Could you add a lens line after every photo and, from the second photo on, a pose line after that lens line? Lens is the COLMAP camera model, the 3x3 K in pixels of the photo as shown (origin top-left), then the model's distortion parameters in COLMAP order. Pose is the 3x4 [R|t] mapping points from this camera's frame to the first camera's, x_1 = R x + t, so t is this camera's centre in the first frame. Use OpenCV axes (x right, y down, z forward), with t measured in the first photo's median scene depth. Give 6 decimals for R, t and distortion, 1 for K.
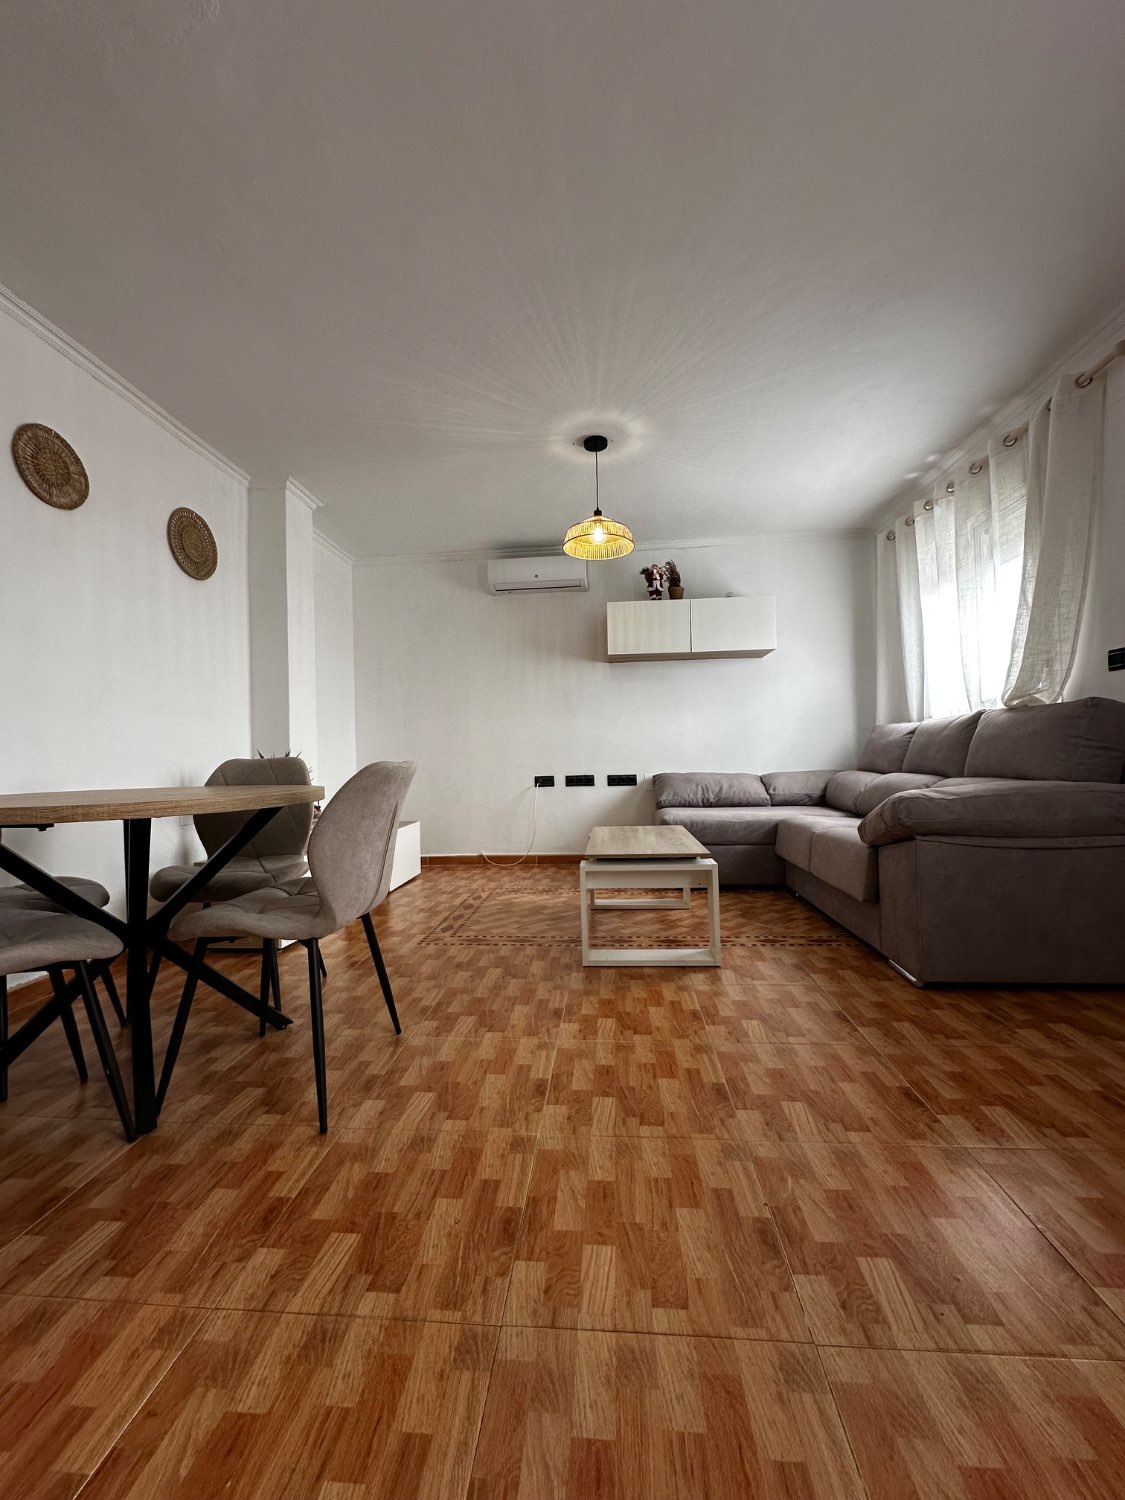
lens RADIAL K [[600.0, 0, 565.5], [0, 600.0, 749.9], [0, 0, 1]] dist [-0.004359, 0.000358]
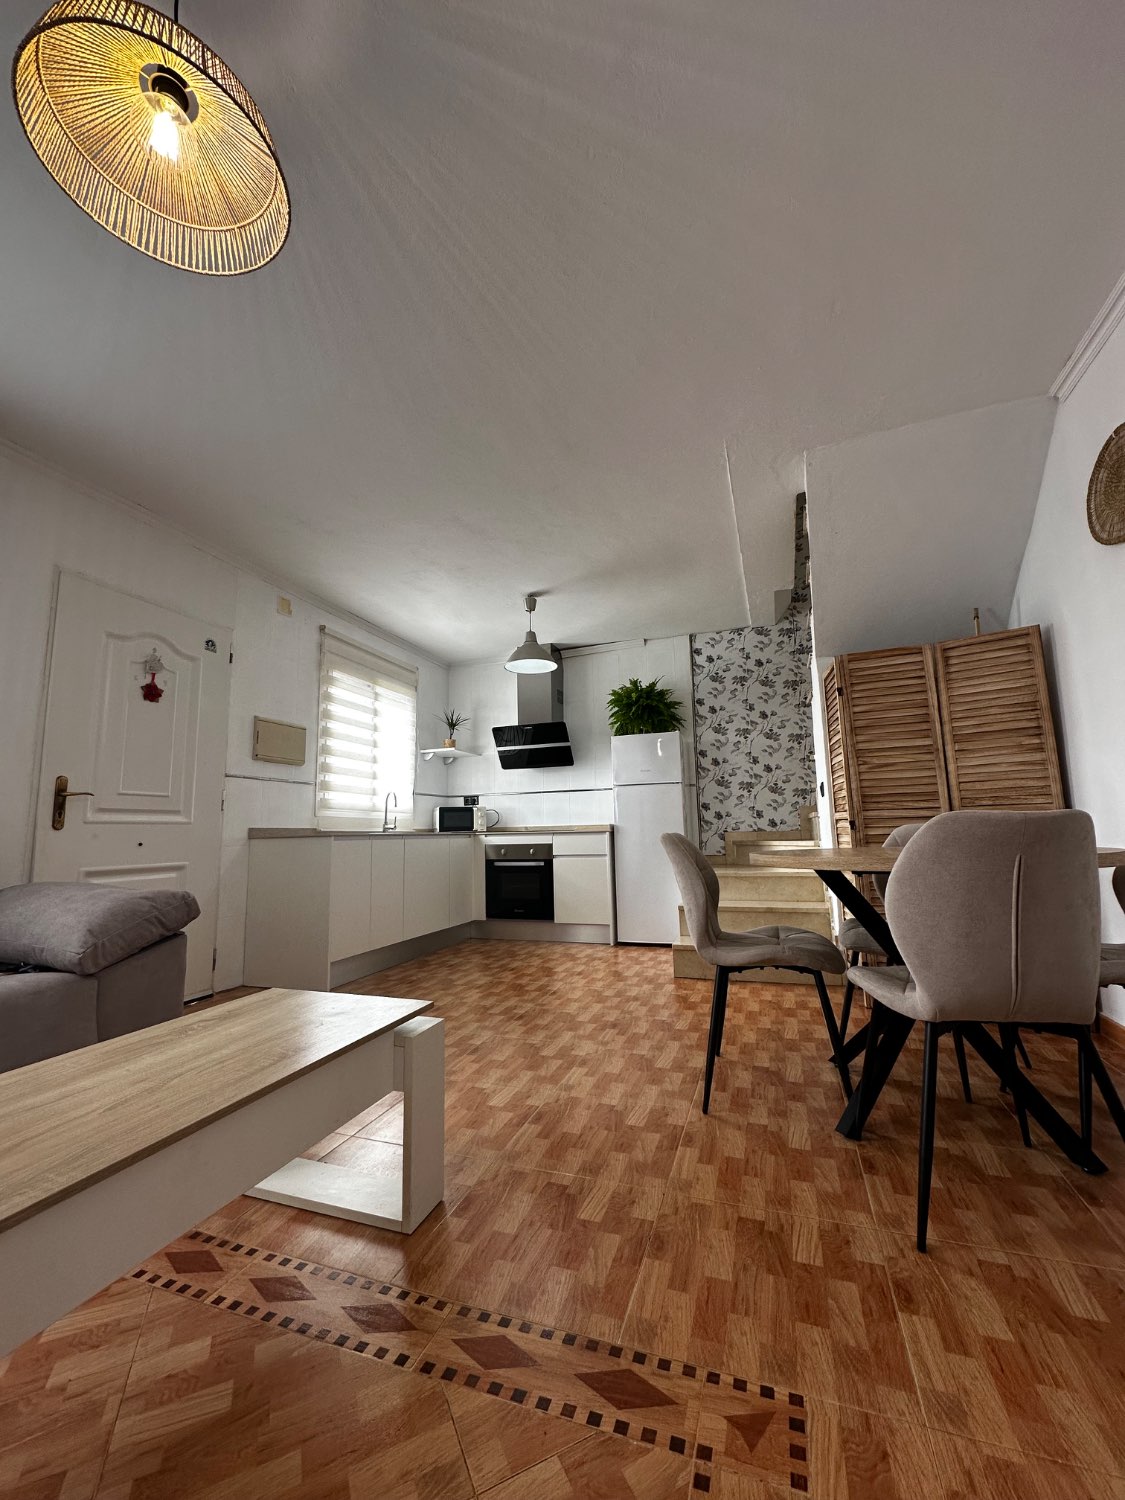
lens RADIAL K [[600.0, 0, 574.4], [0, 600.0, 744.1], [0, 0, 1]] dist [-0.004359, 0.000358]
pose [[-0.970486, 0.081234, 0.227062, -0.214657], [0.043151, 0.984857, -0.167911, 0.023648], [-0.237264, -0.153157, -0.959296, 1.302540]]
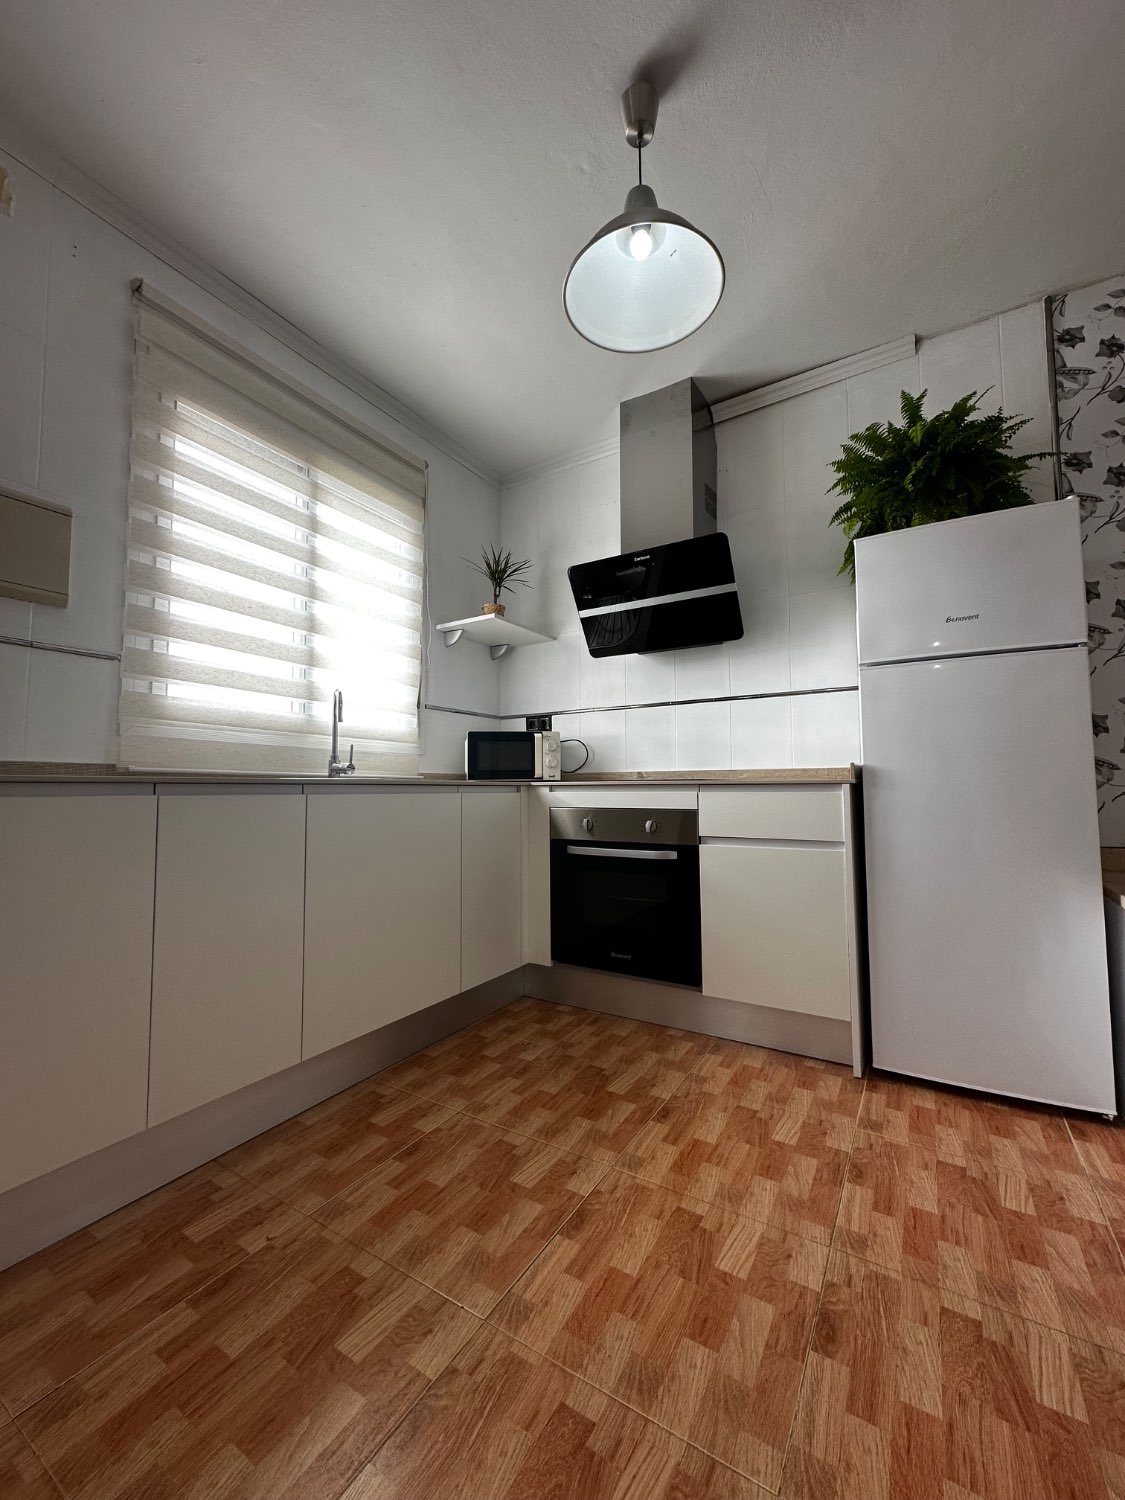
lens RADIAL K [[600.0, 0, 567.9], [0, 600.0, 742.1], [0, 0, 1]] dist [-0.004359, 0.000358]
pose [[-0.897111, 0.063454, 0.437224, -0.153603], [0.021377, 0.994707, -0.100500, 0.018884], [-0.441287, -0.080814, -0.893719, 1.105018]]
